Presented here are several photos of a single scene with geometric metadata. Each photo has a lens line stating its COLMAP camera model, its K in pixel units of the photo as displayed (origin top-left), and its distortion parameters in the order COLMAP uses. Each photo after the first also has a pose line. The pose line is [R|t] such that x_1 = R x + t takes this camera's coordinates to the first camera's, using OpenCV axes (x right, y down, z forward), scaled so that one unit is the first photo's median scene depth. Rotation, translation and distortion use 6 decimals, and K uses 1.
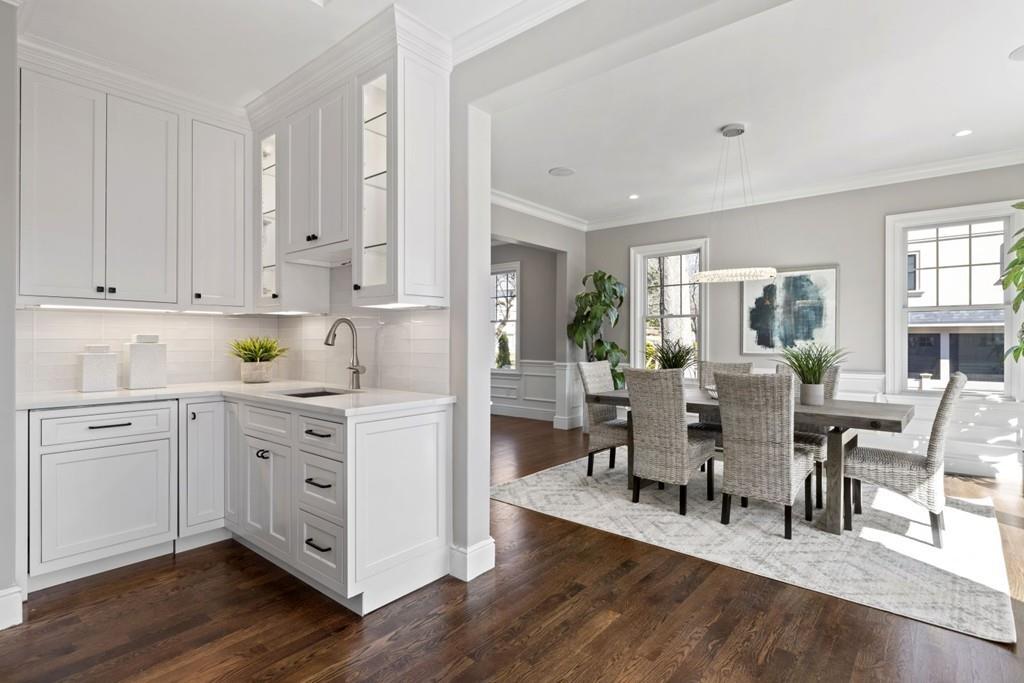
lens RADIAL K [[508.8, 0, 512.6], [0, 508.8, 340.9], [0, 0, 1]] dist [-0.000010, 0.000602]
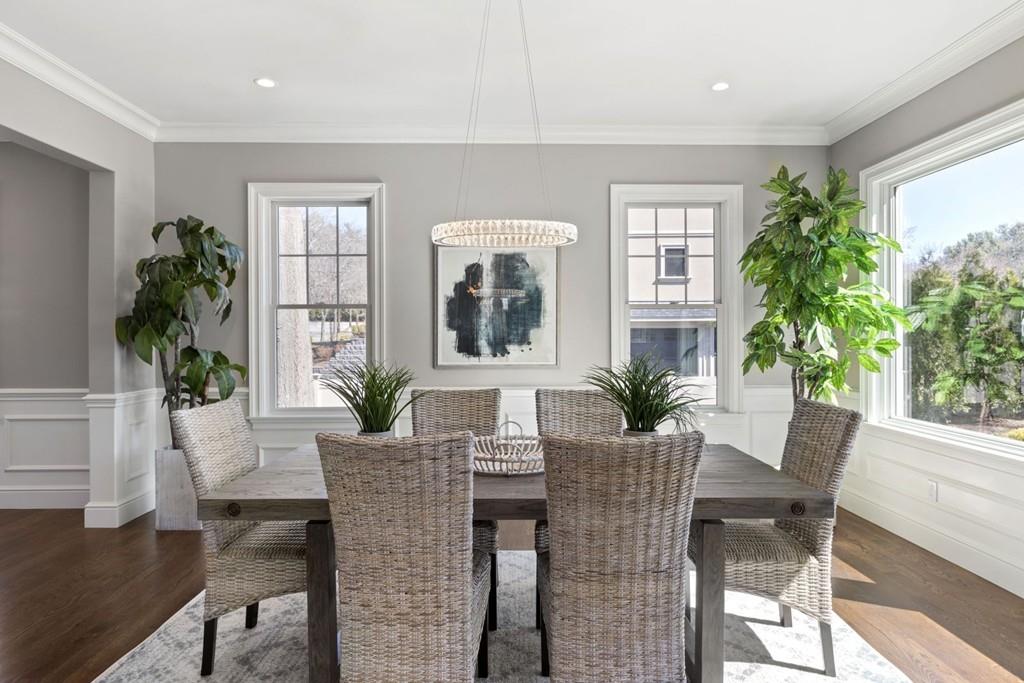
lens RADIAL K [[601.5, 0, 514.1], [0, 601.5, 338.7], [0, 0, 1]] dist [-0.005367, -0.000606]
pose [[0.753570, -0.010186, 0.657289, 0.016966], [0.006136, 0.999945, 0.008461, -0.017038], [-0.657339, -0.002343, 0.753591, 0.361295]]
